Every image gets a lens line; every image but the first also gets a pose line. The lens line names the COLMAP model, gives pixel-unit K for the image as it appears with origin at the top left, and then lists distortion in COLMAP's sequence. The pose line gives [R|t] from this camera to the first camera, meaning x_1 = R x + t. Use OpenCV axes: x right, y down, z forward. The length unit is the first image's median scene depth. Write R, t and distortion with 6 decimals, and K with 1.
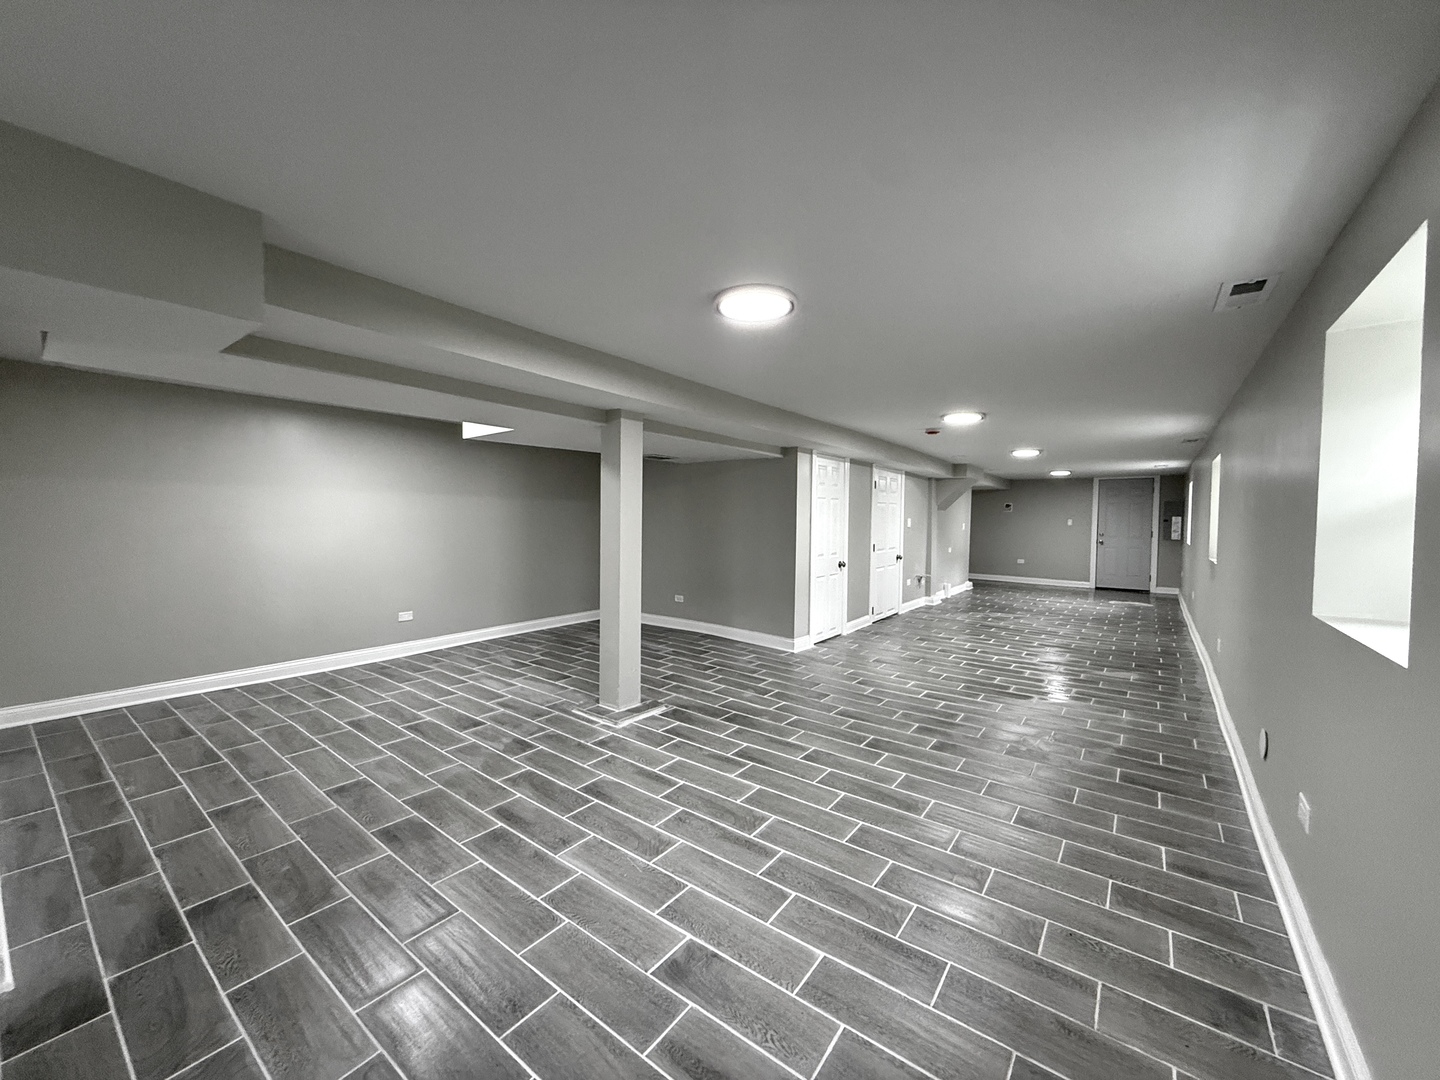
lens RADIAL K [[572.8, 0, 714.9], [0, 572.8, 536.2], [0, 0, 1]] dist [-0.000681, 0.000082]
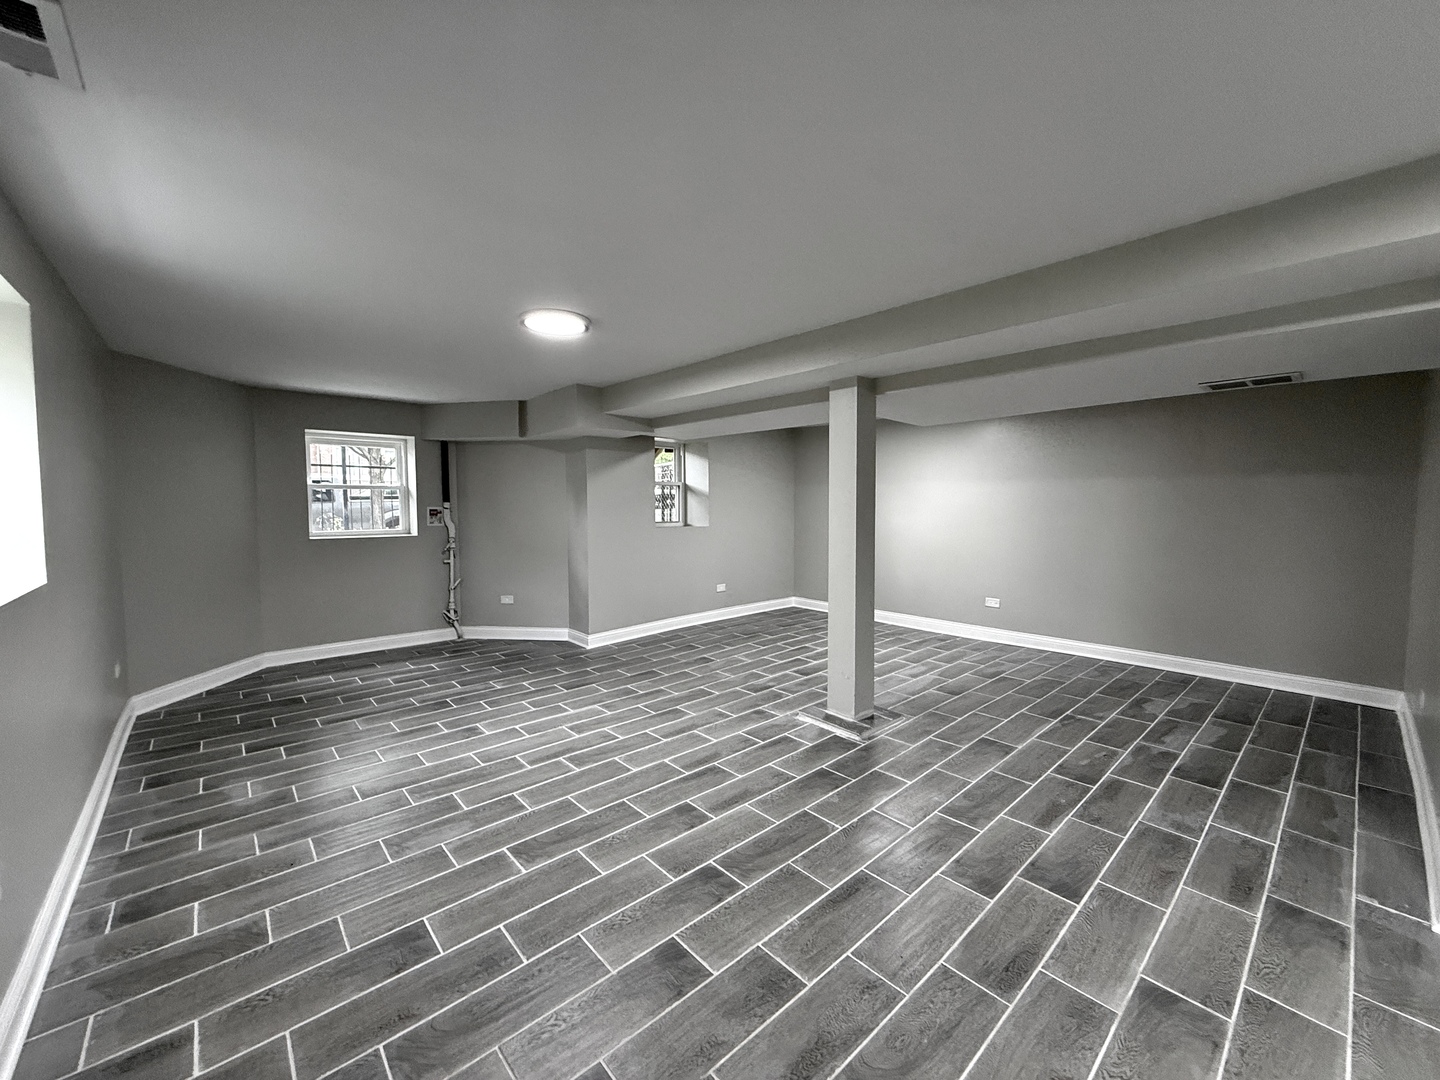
lens RADIAL K [[572.8, 0, 714.9], [0, 572.8, 536.2], [0, 0, 1]] dist [-0.000681, 0.000082]
pose [[-0.196675, 0.045431, -0.979416, 0.871156], [-0.037602, 0.997842, 0.053836, -0.020681], [0.979747, 0.047416, -0.194542, 1.140553]]
